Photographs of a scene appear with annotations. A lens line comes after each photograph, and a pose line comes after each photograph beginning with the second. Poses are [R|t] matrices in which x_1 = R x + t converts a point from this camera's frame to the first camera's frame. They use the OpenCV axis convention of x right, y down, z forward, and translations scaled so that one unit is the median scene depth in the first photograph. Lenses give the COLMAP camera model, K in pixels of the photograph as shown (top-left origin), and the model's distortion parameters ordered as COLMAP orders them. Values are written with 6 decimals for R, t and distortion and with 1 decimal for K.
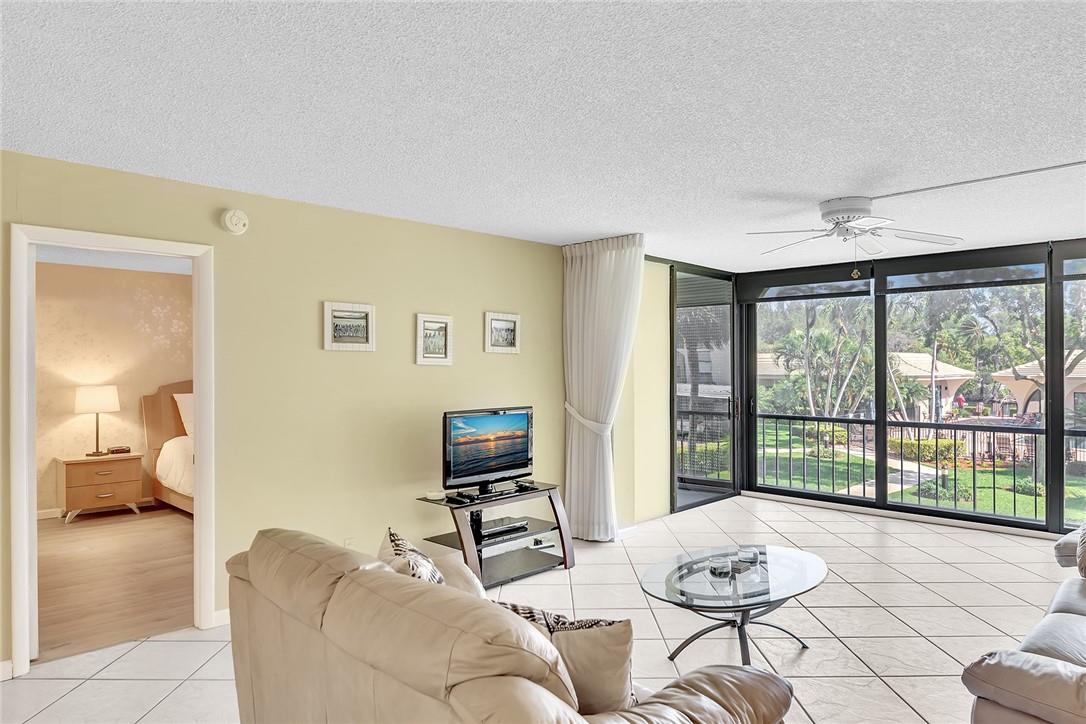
lens RADIAL K [[694.1, 0, 544.1], [0, 694.1, 363.4], [0, 0, 1]] dist [0.003759, -0.014700]
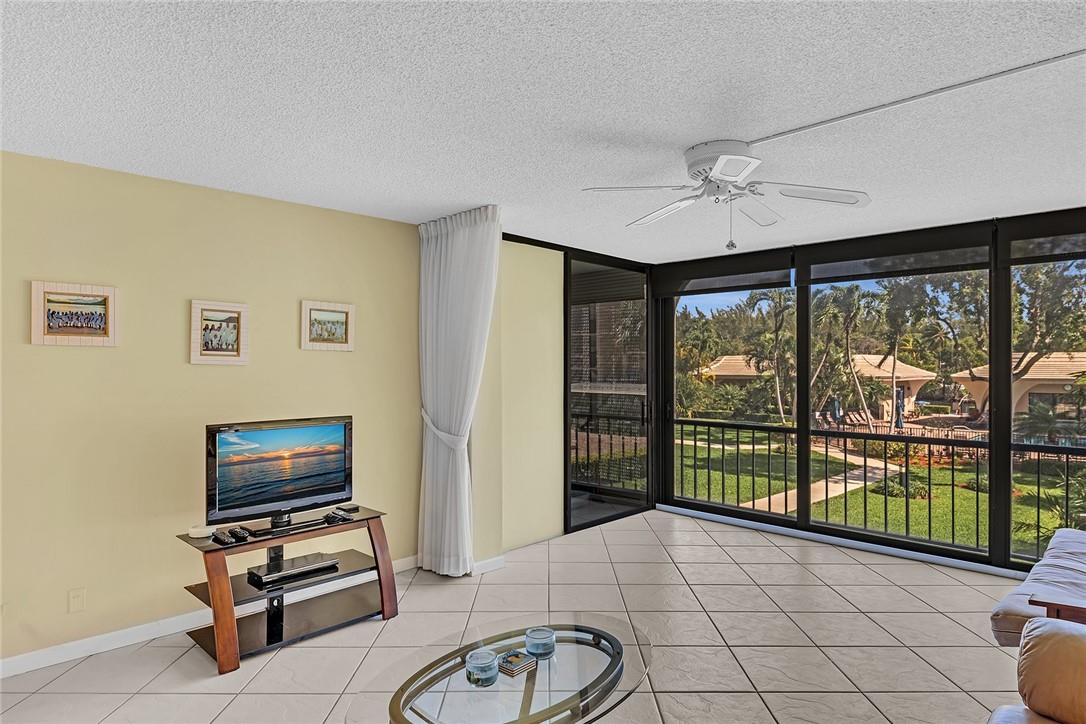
lens RADIAL K [[636.9, 0, 540.6], [0, 636.9, 366.3], [0, 0, 1]] dist [0.004521, -0.006504]
pose [[0.999996, 0.002581, -0.001080, 0.191757], [-0.002577, 0.999990, 0.003601, 0.000646], [0.001089, -0.003598, 0.999993, 0.240081]]
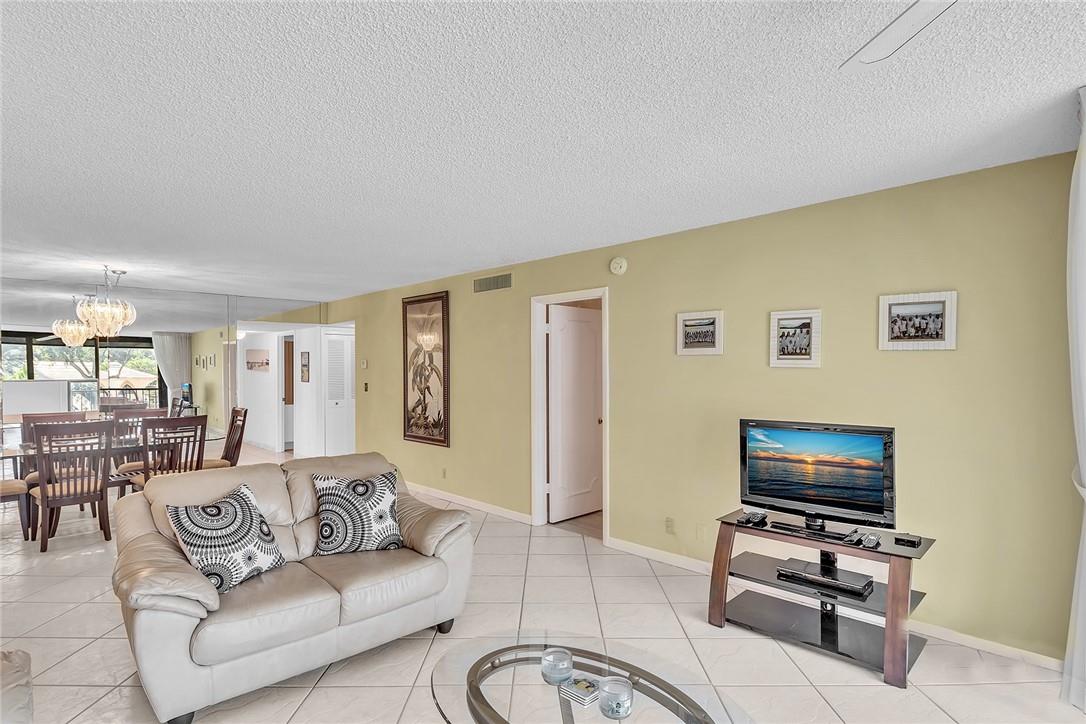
lens RADIAL K [[573.9, 0, 551.9], [0, 573.9, 363.3], [0, 0, 1]] dist [0.004846, -0.005808]
pose [[-0.014619, -0.002718, -0.999889, 0.518278], [0.010338, 0.999942, -0.002869, -0.003775], [0.999840, -0.010379, -0.014590, 0.634707]]
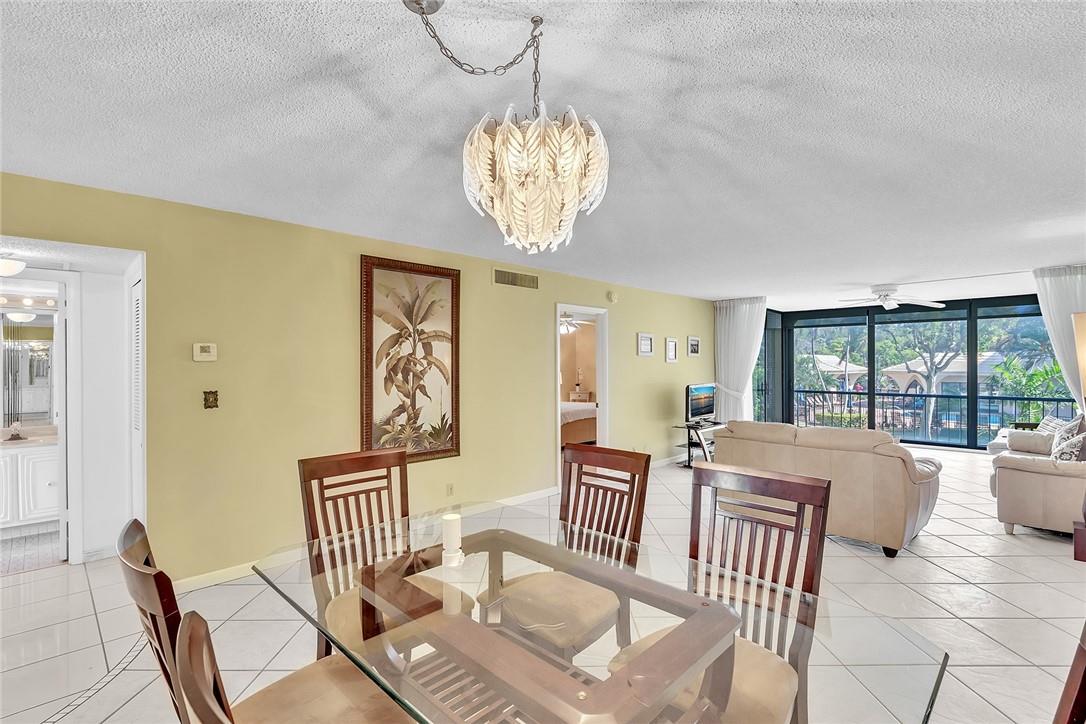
lens RADIAL K [[491.6, 0, 550.0], [0, 491.6, 368.0], [0, 0, 1]] dist [0.005664, -0.006949]
pose [[0.999935, -0.000478, -0.011406, -0.454303], [0.000605, 0.999938, 0.011151, 0.001614], [0.011400, -0.011157, 0.999873, -0.413409]]
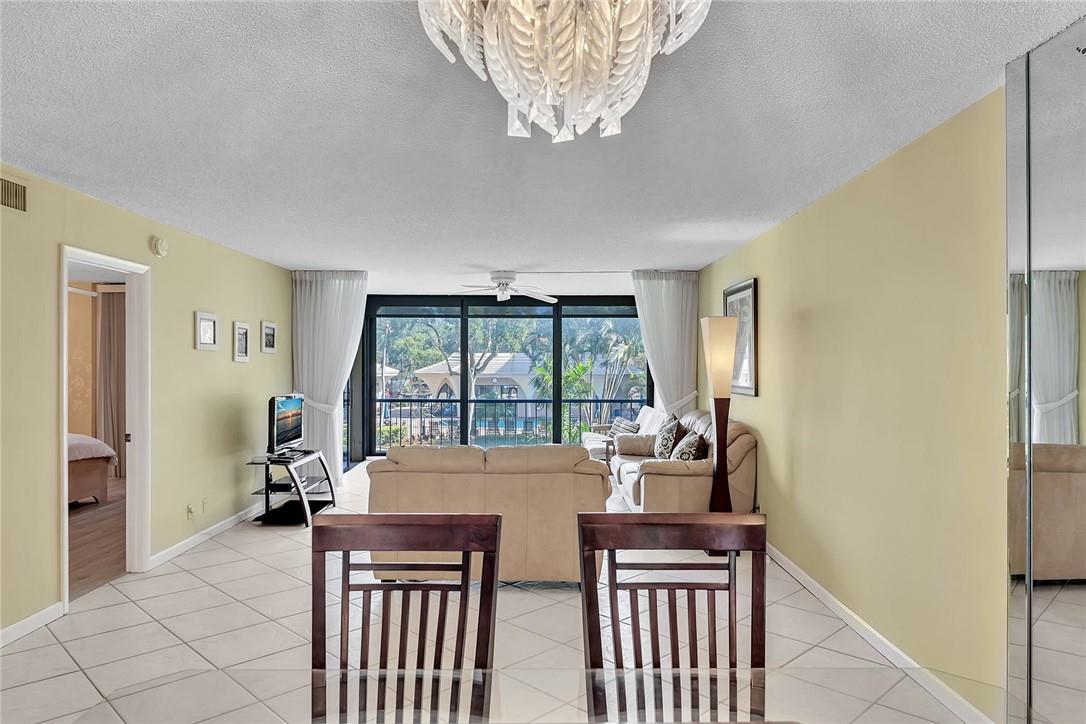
lens RADIAL K [[694.1, 0, 534.7], [0, 694.1, 351.5], [0, 0, 1]] dist [0.003759, -0.014700]
pose [[0.720008, 0.016728, 0.693764, -0.597991], [-0.006383, 0.999827, -0.017483, 0.002354], [-0.693937, 0.008160, 0.719990, -0.275769]]
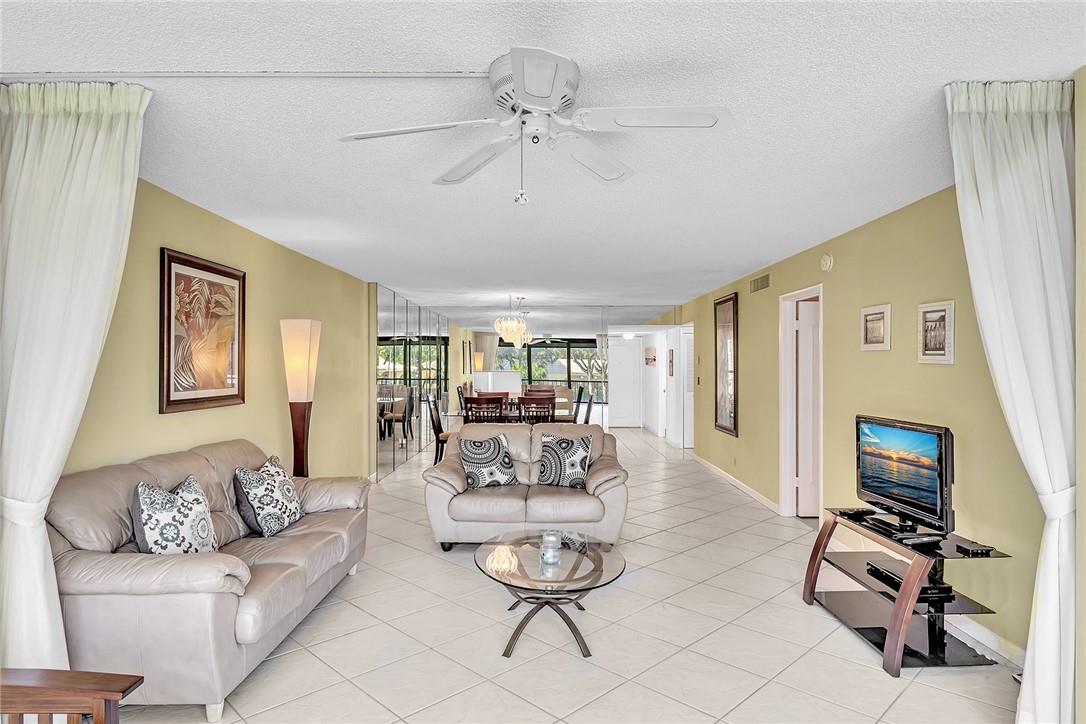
lens RADIAL K [[636.9, 0, 541.9], [0, 636.9, 364.3], [0, 0, 1]] dist [0.004521, -0.006504]
pose [[-0.716853, 0.002865, -0.697219, 0.628948], [0.006031, 0.999980, -0.002091, 0.001434], [0.697199, -0.005704, -0.716855, 1.096862]]
